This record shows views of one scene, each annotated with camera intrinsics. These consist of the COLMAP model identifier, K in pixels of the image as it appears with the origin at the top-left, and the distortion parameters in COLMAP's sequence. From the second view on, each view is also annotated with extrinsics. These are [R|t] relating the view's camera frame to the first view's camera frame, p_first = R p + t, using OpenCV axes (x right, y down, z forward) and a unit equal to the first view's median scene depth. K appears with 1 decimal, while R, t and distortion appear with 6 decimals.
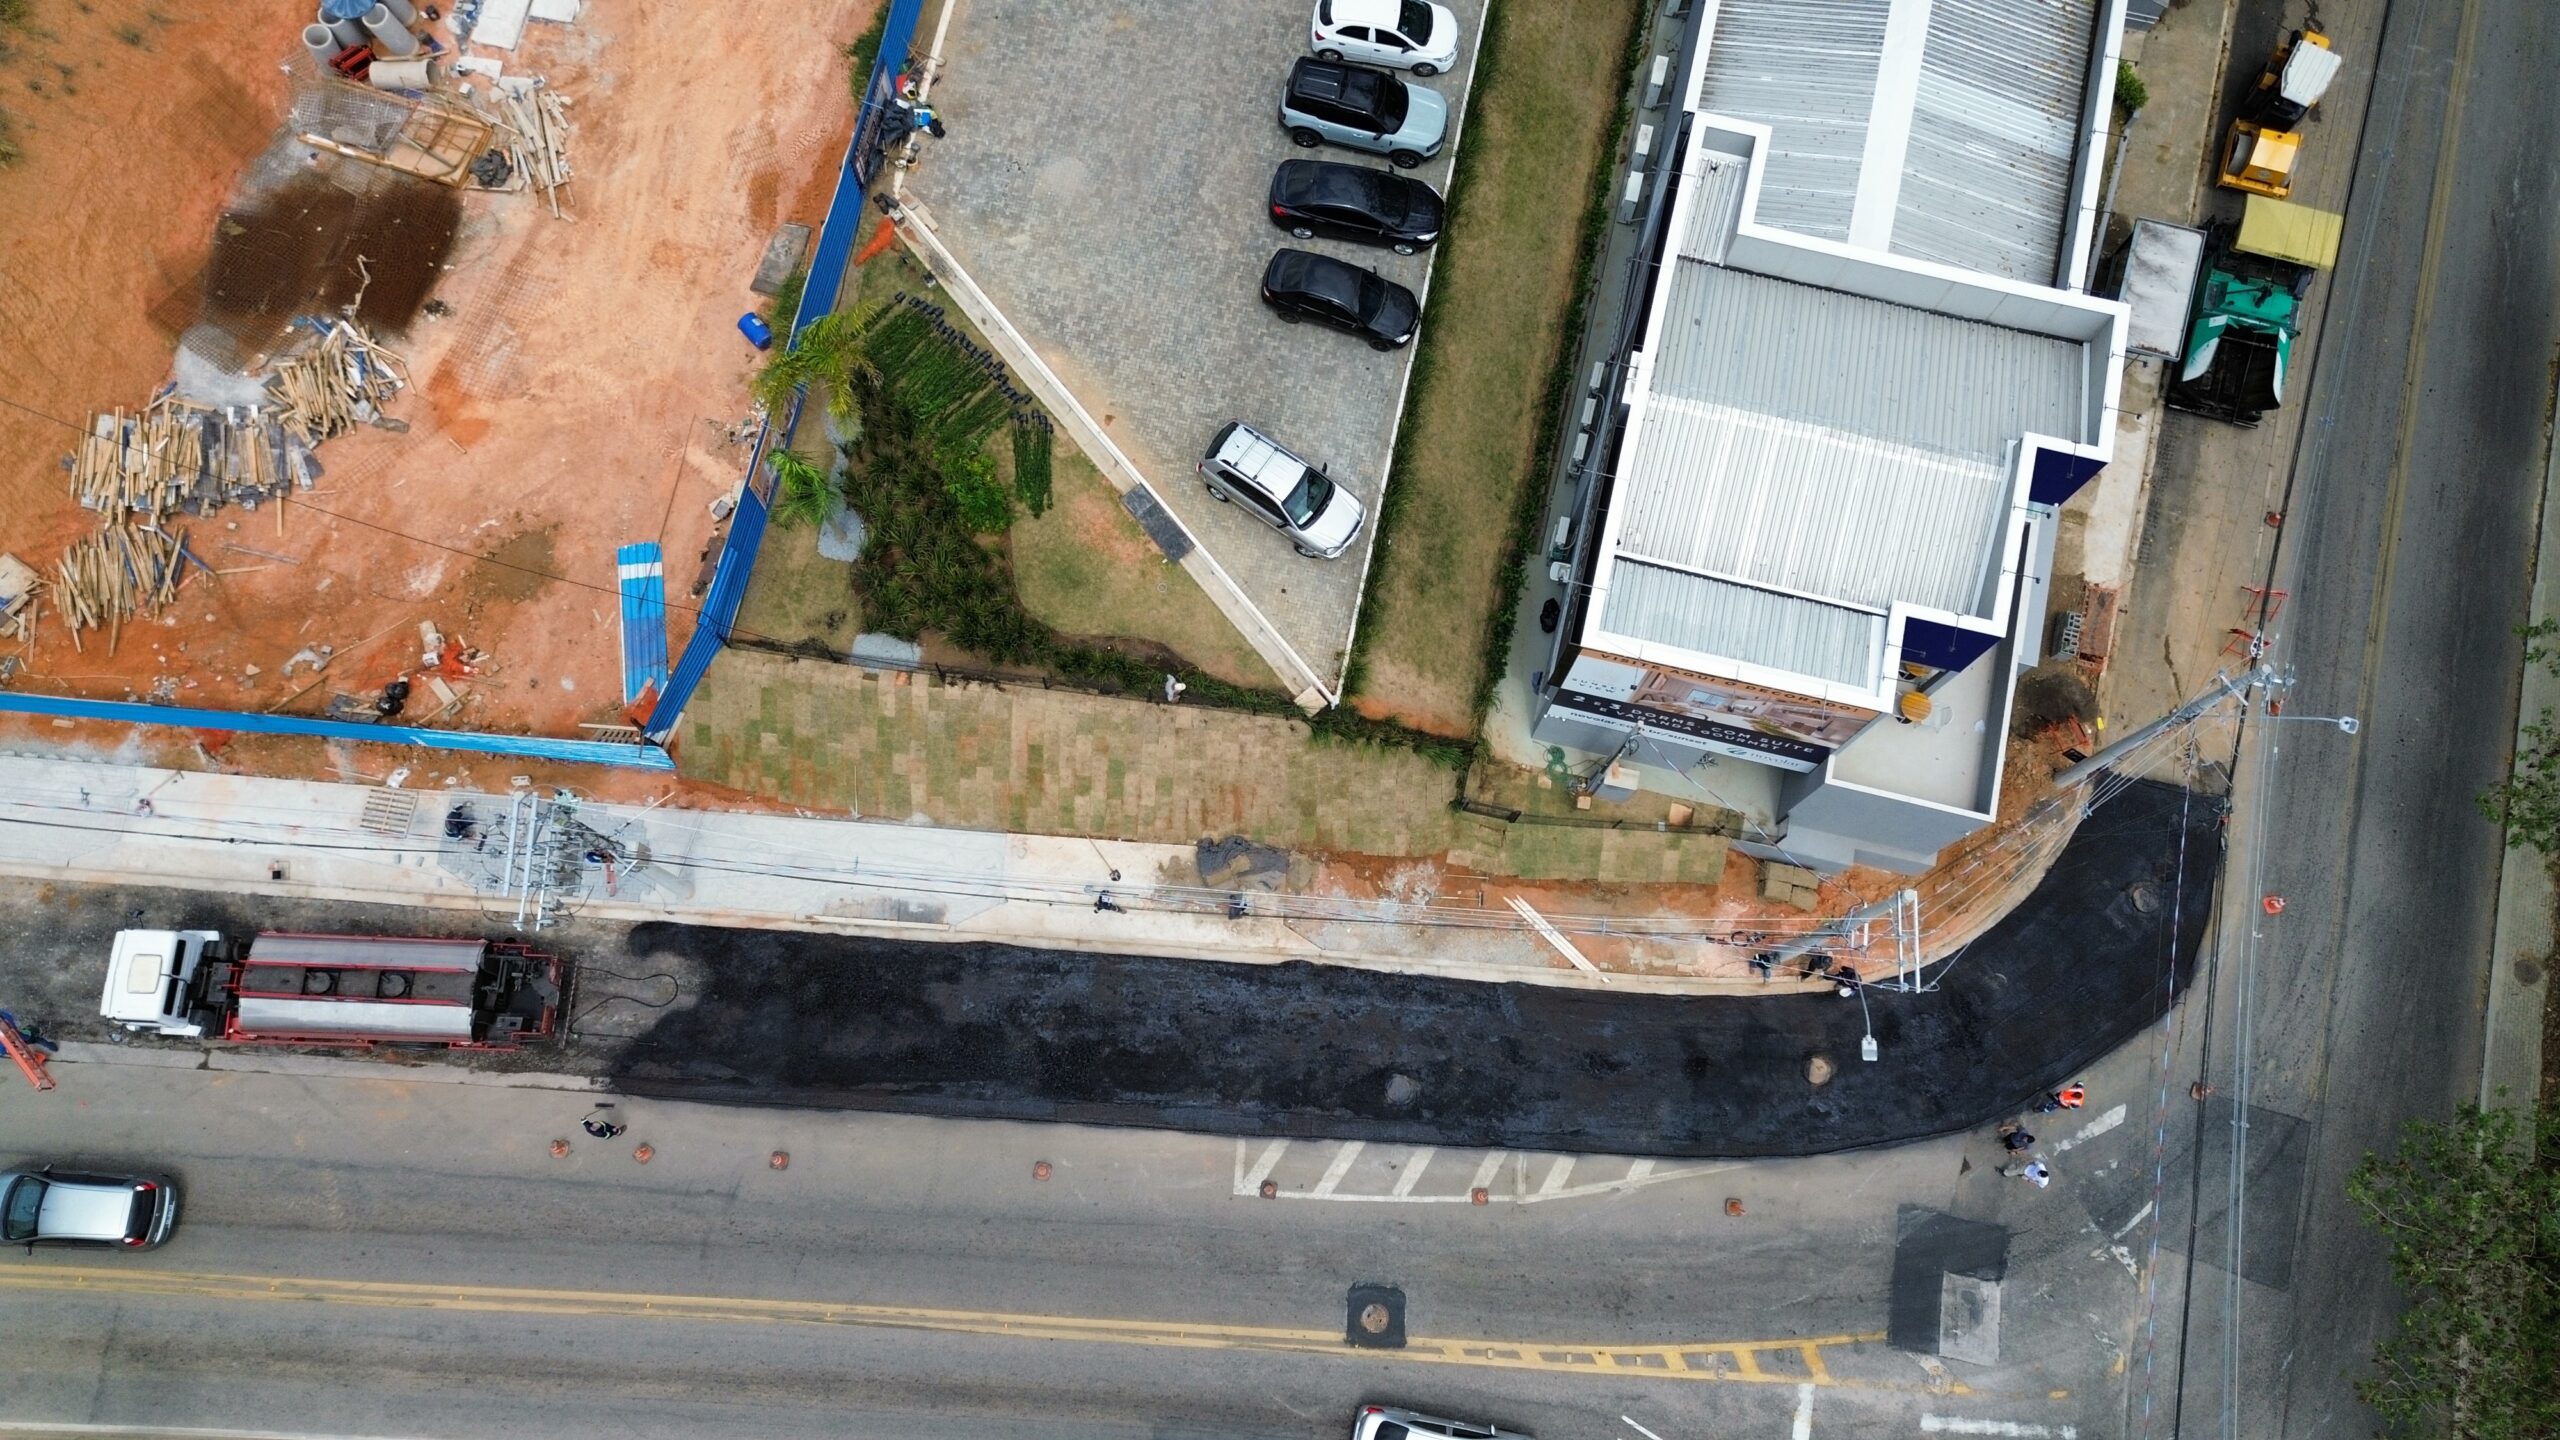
lens RADIAL K [[1815.3, 0, 1278.8], [0, 1815.3, 706.1], [0, 0, 1]] dist [0.081741, -0.082454]
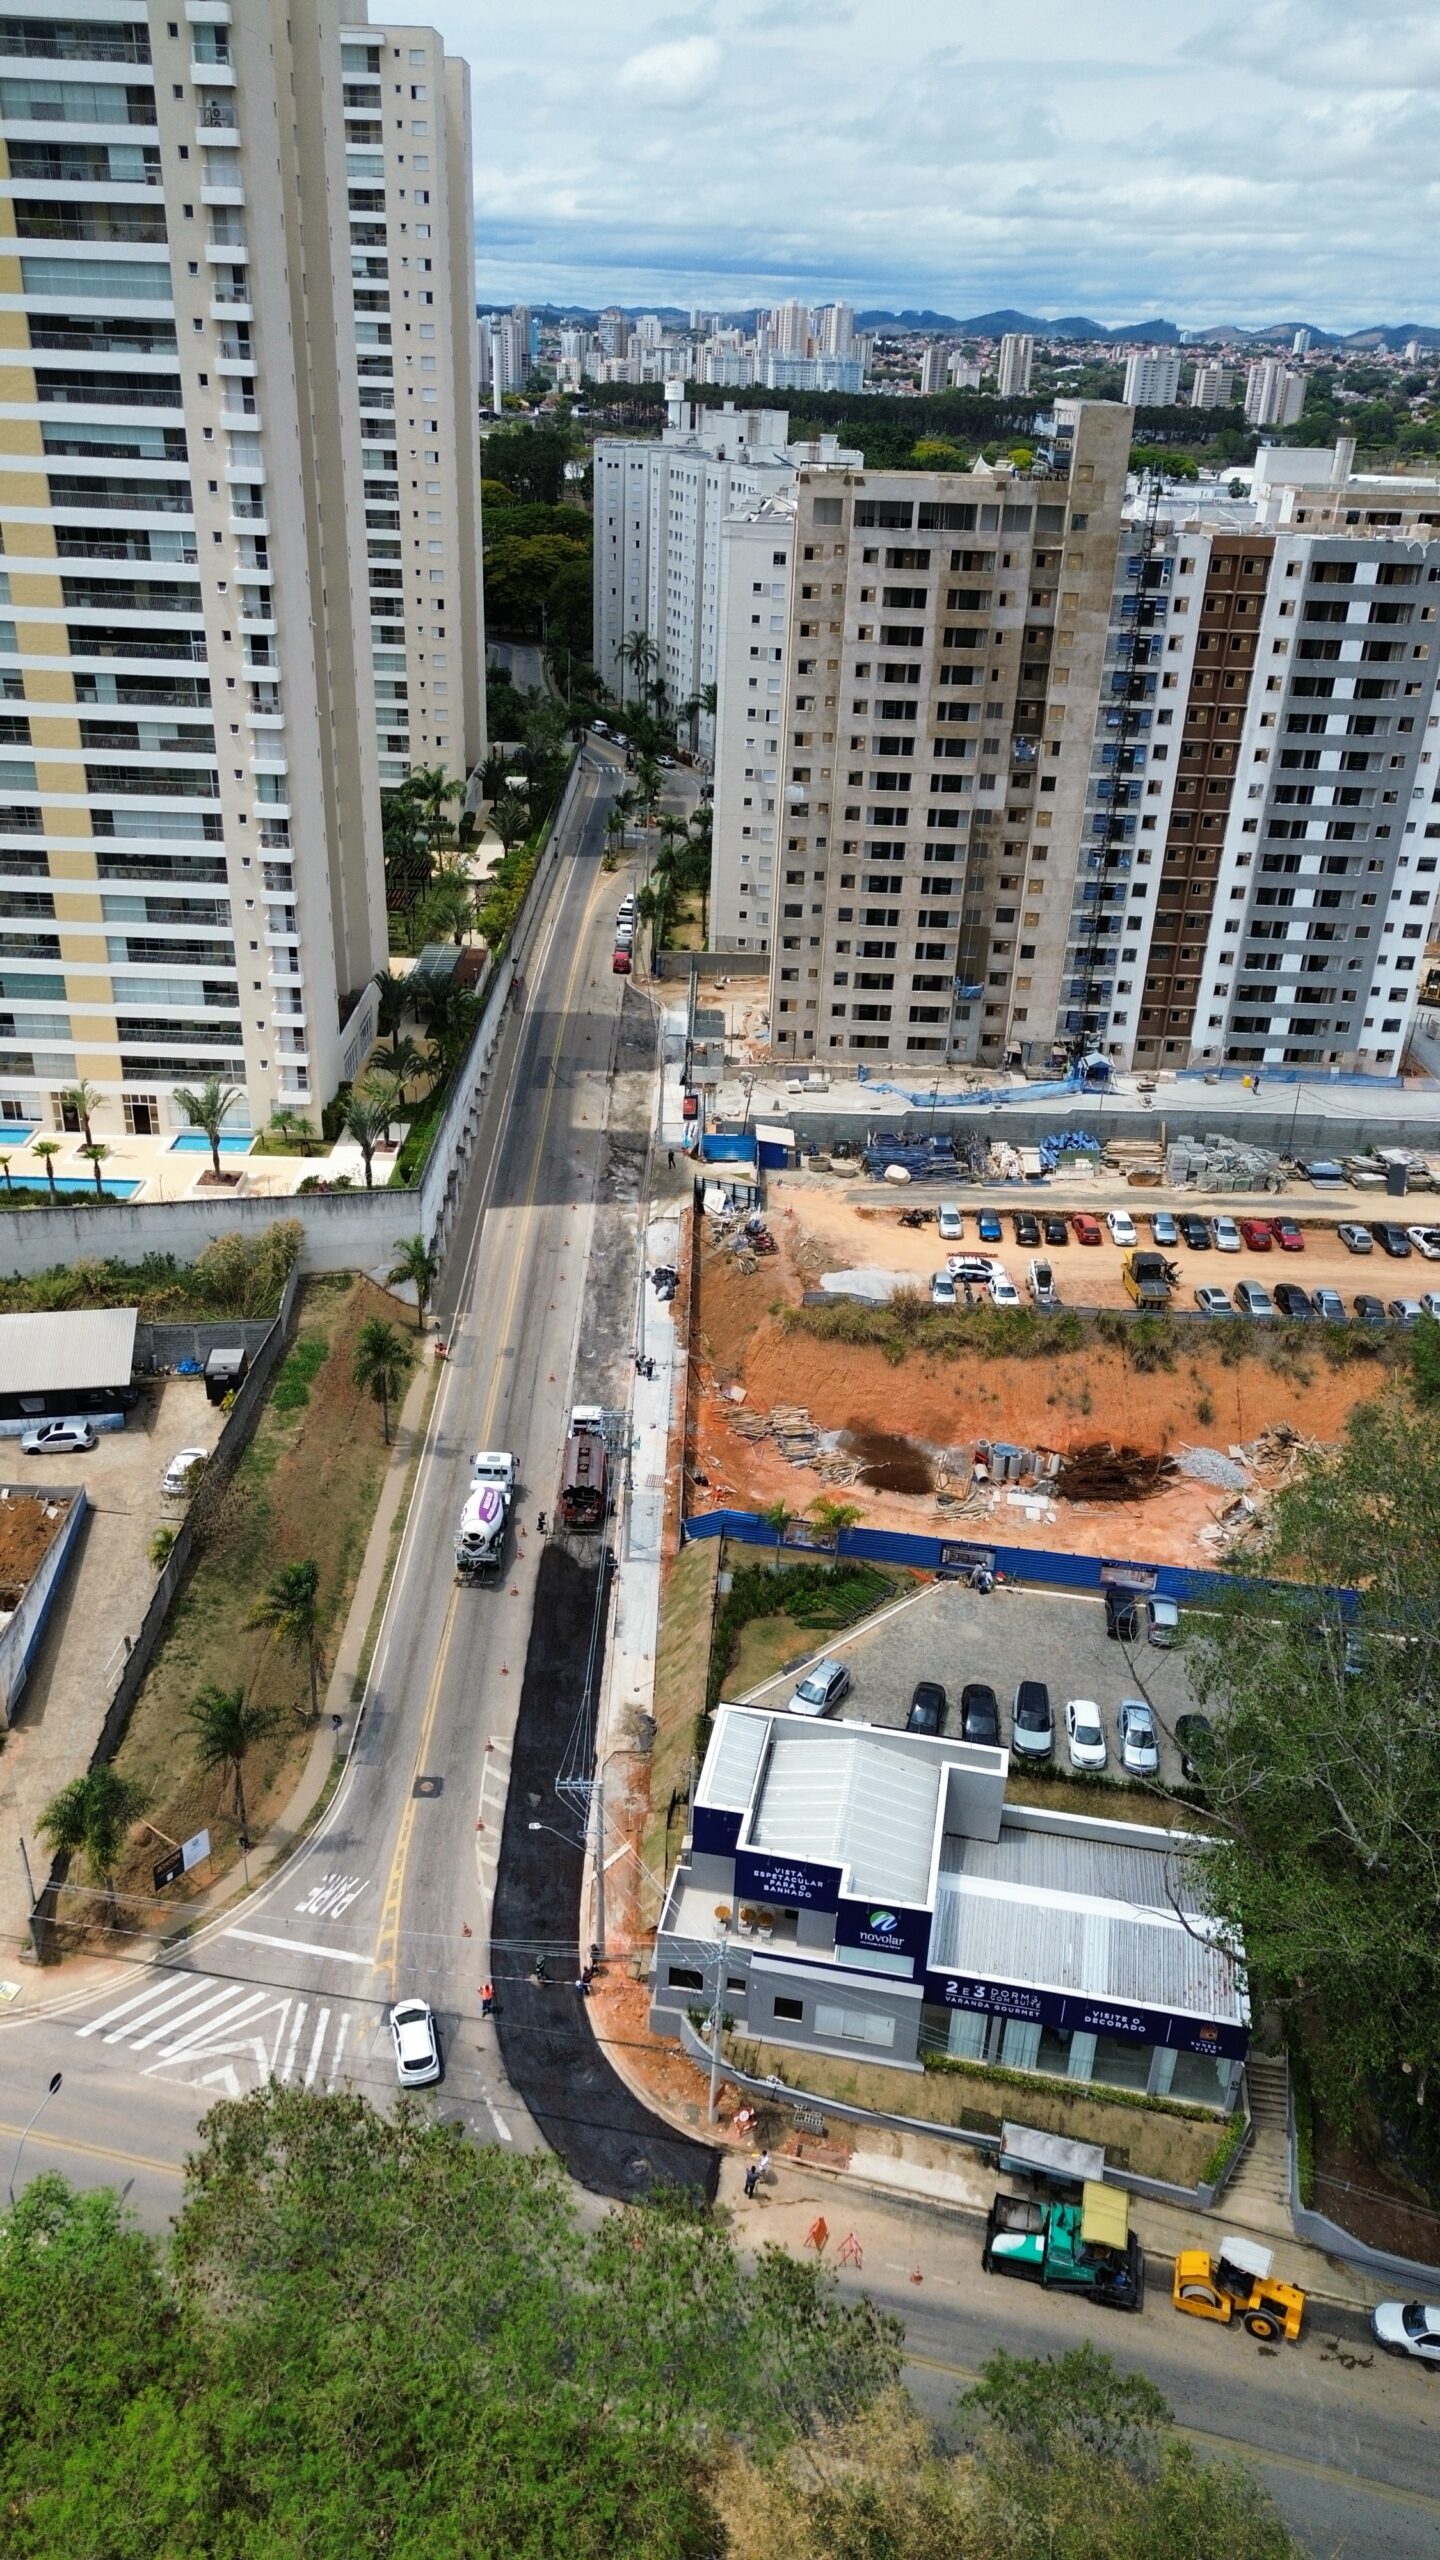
lens RADIAL K [[1815.3, 0, 709.6], [0, 1815.3, 1282.0], [0, 0, 1]] dist [0.081741, -0.082454]
pose [[0.050021, 0.454475, -0.889354, 1.608242], [-0.973294, 0.221937, 0.058671, -0.222710], [0.224045, 0.862668, 0.453440, -0.360946]]
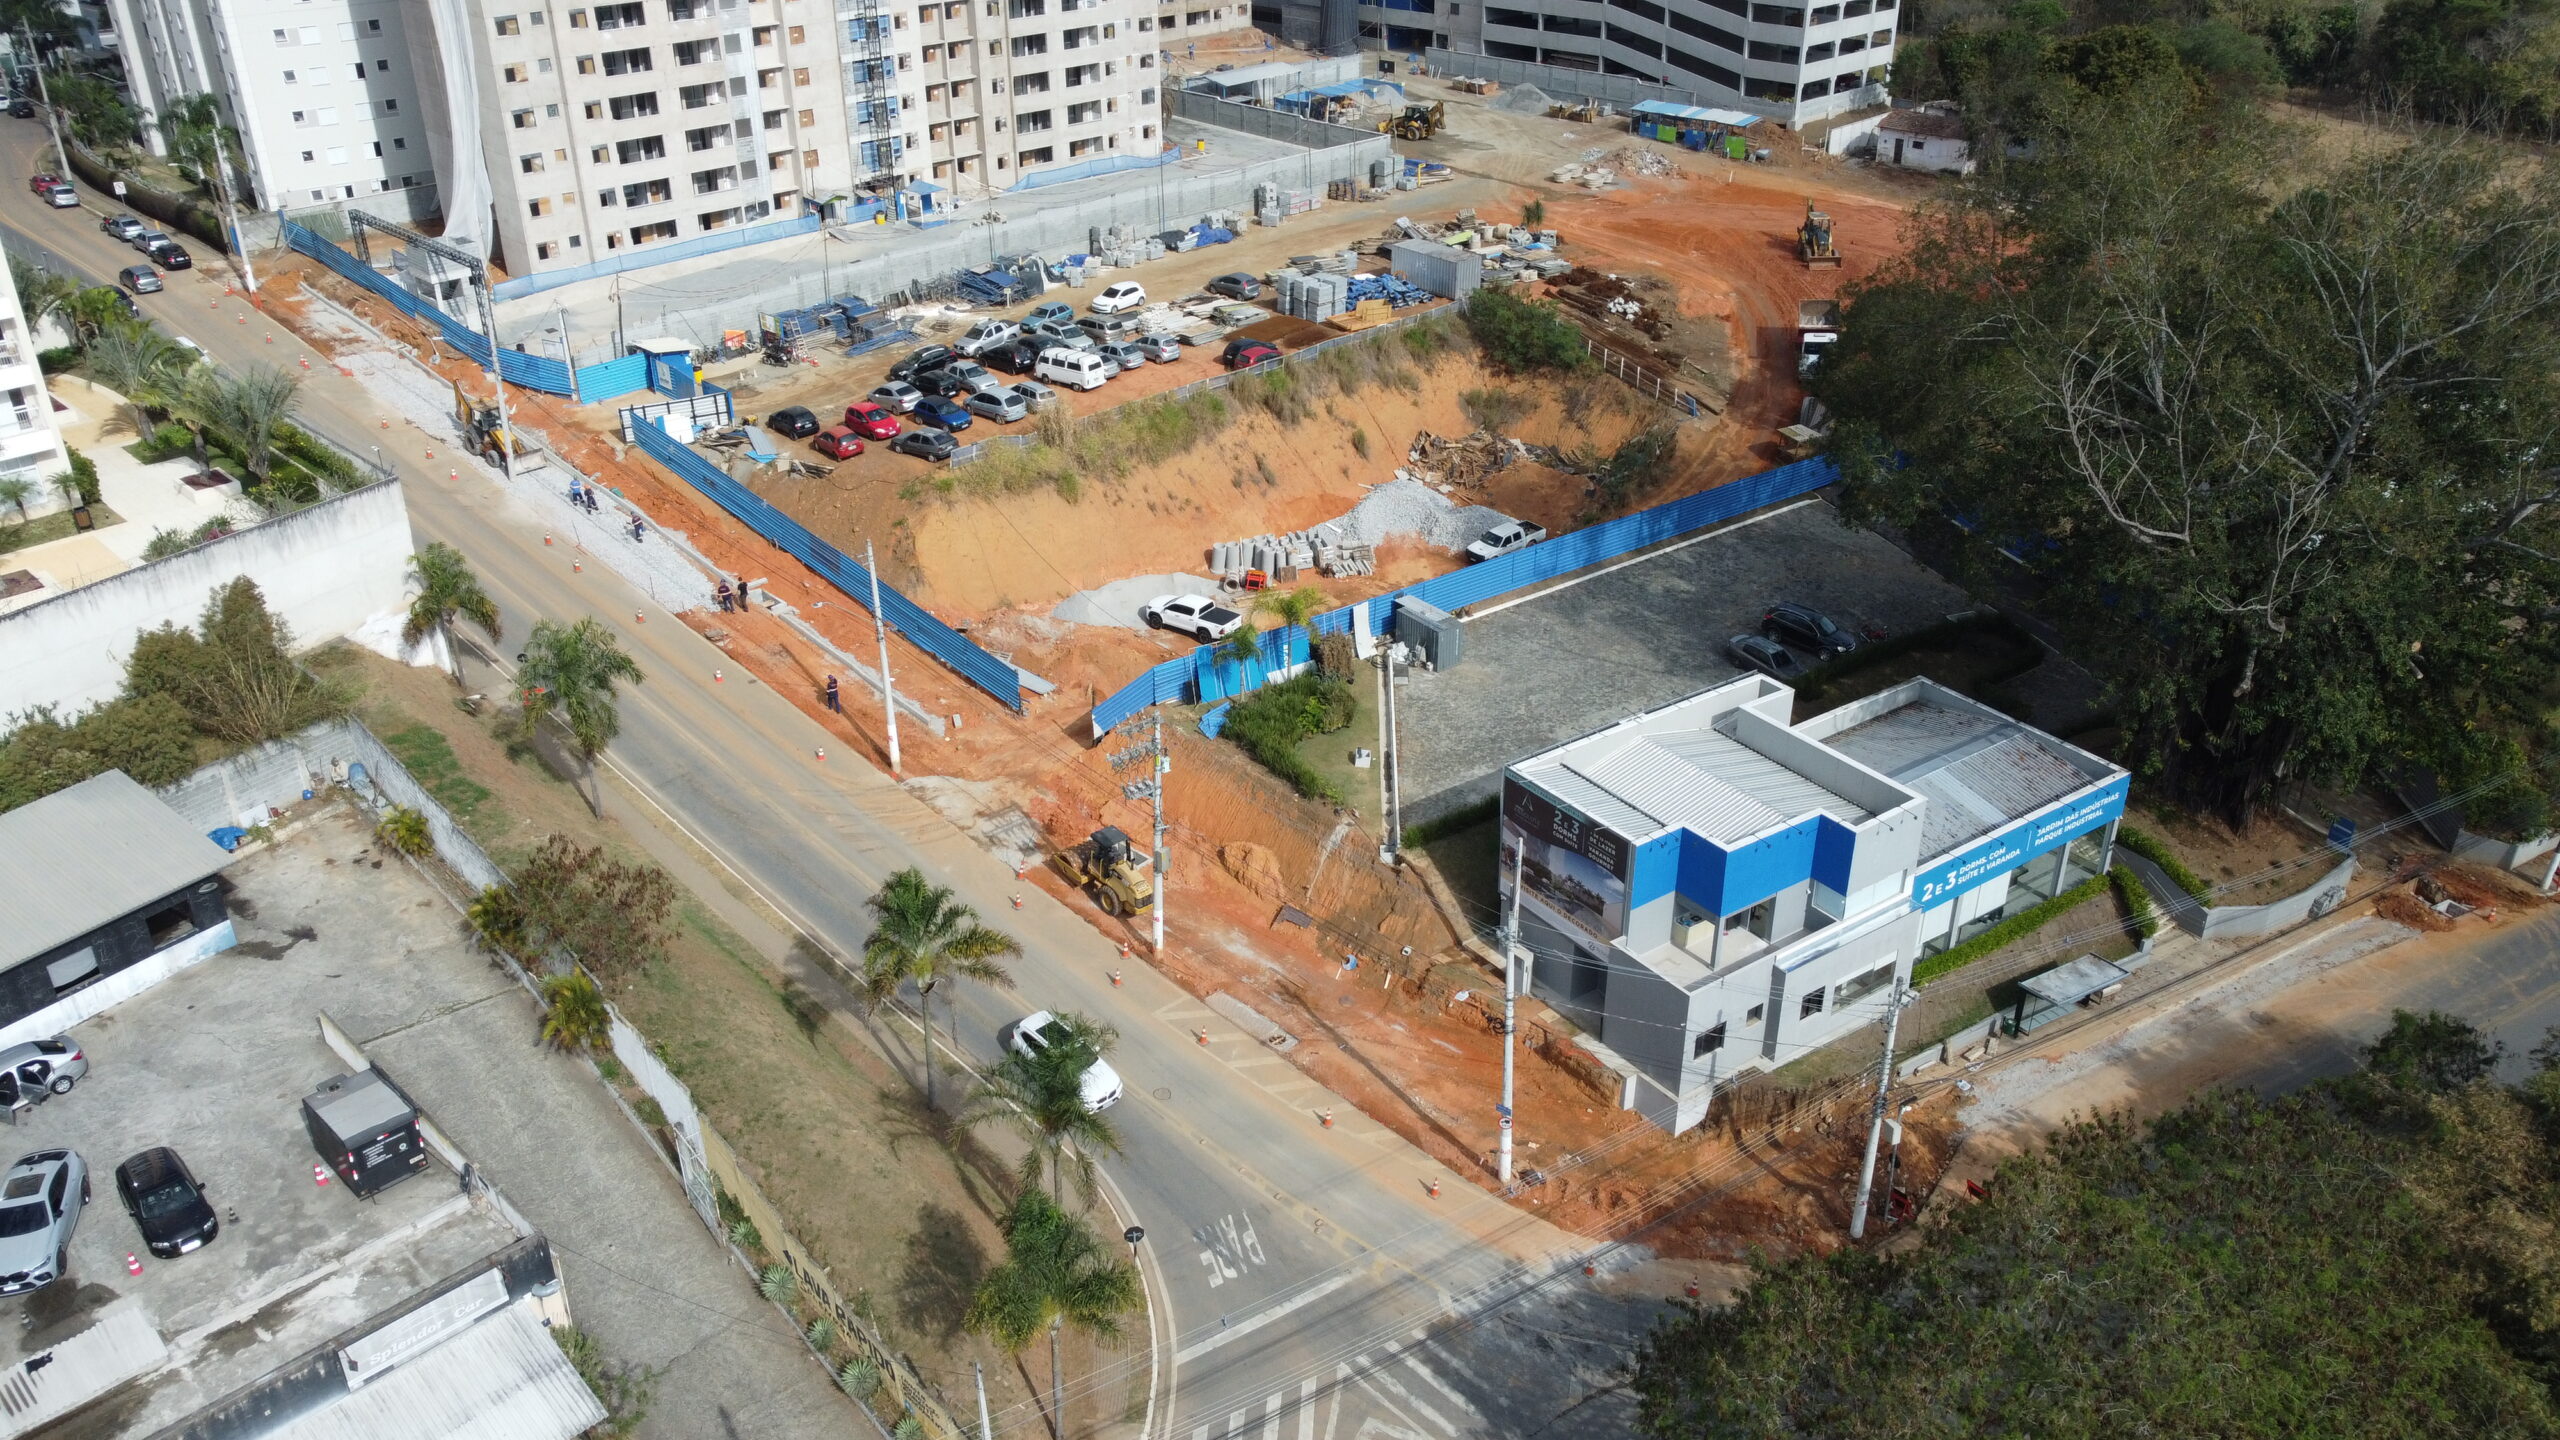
lens RADIAL K [[1945.3, 0, 1276.9], [0, 1945.3, 717.6], [0, 0, 1]] dist [-0.001251, -0.002953]
pose [[0.747216, 0.302038, -0.591980, 0.920087], [-0.638988, 0.571331, -0.515049, 0.875055], [0.182653, 0.763121, 0.619907, -0.174300]]
